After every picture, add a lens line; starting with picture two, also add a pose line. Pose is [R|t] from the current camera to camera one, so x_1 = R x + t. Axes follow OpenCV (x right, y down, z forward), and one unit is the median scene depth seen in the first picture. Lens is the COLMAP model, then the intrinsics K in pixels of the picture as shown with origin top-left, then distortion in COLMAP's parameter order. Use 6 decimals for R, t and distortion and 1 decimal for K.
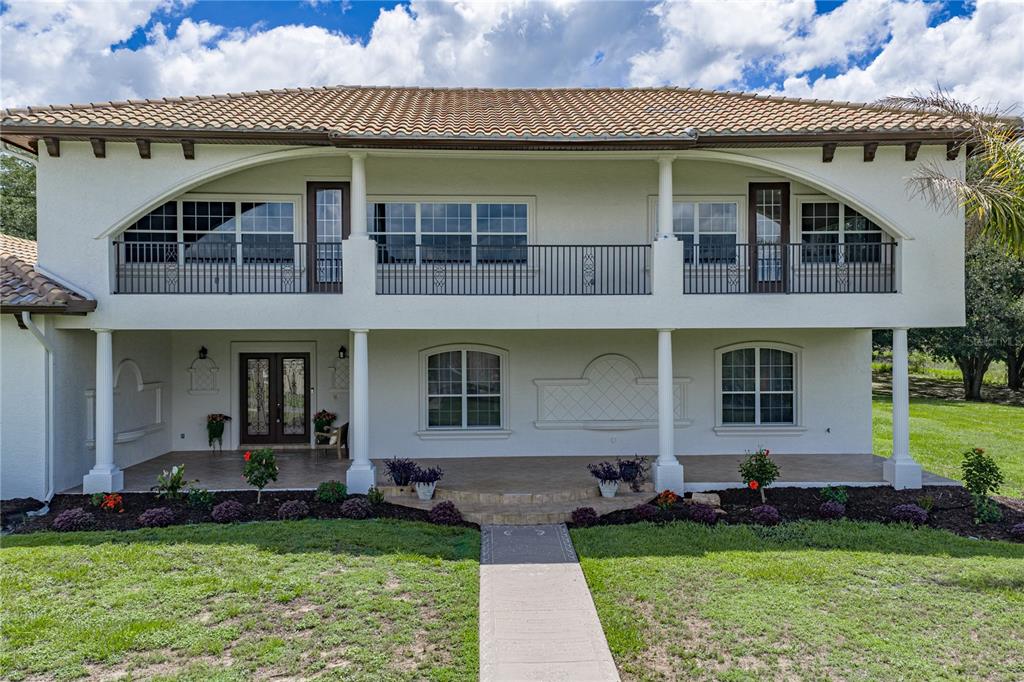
lens RADIAL K [[848.8, 0, 505.9], [0, 848.8, 350.0], [0, 0, 1]] dist [0.071091, -0.000066]
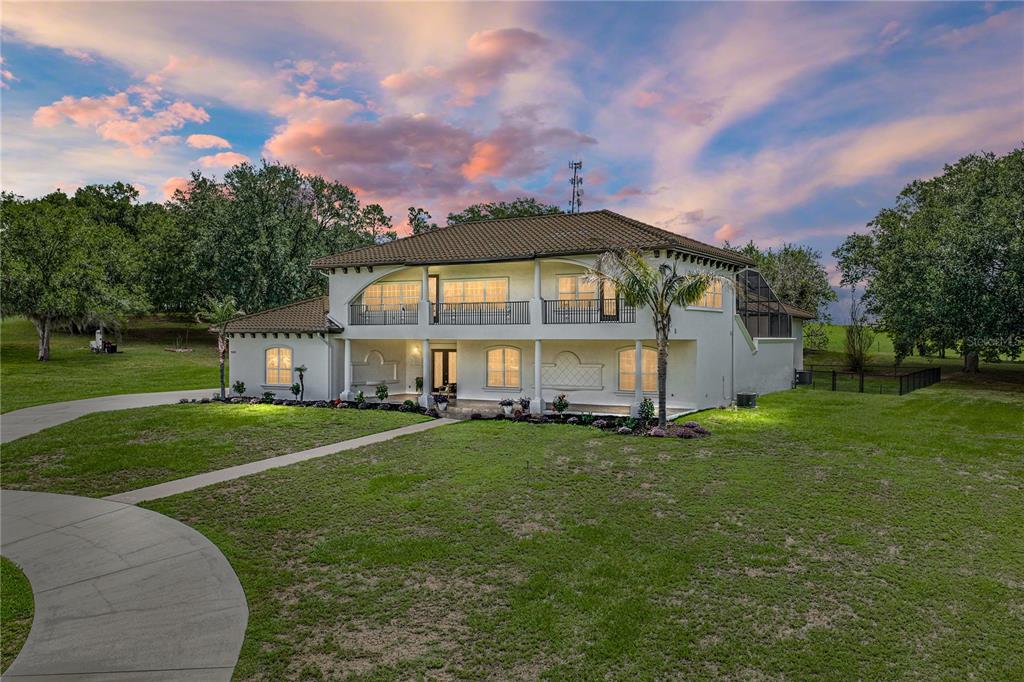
lens RADIAL K [[848.8, 0, 501.3], [0, 848.8, 338.5], [0, 0, 1]] dist [0.071091, -0.000066]
pose [[0.831567, 0.006201, -0.555390, 1.332646], [-0.011793, 0.999909, -0.006493, -0.013237], [0.555299, 0.011950, 0.831565, -0.869835]]
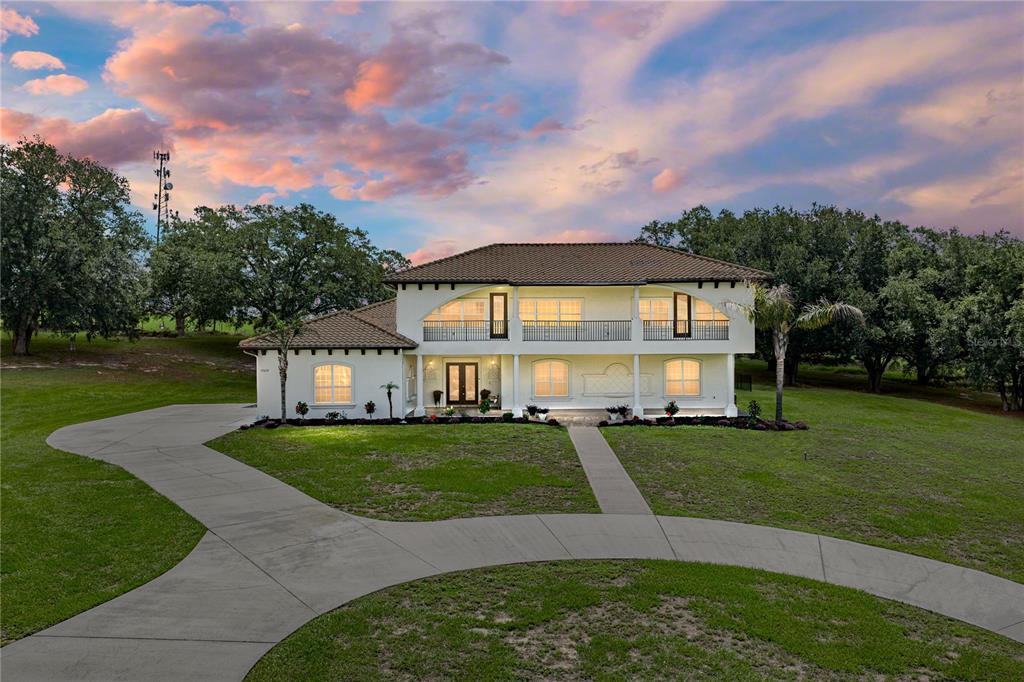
lens RADIAL K [[848.8, 0, 513.1], [0, 848.8, 335.6], [0, 0, 1]] dist [0.071091, -0.000066]
pose [[0.999828, 0.000355, -0.018570, -0.133327], [-0.000674, 0.999852, -0.017199, -0.037028], [0.018561, 0.017208, 0.999680, -1.545602]]
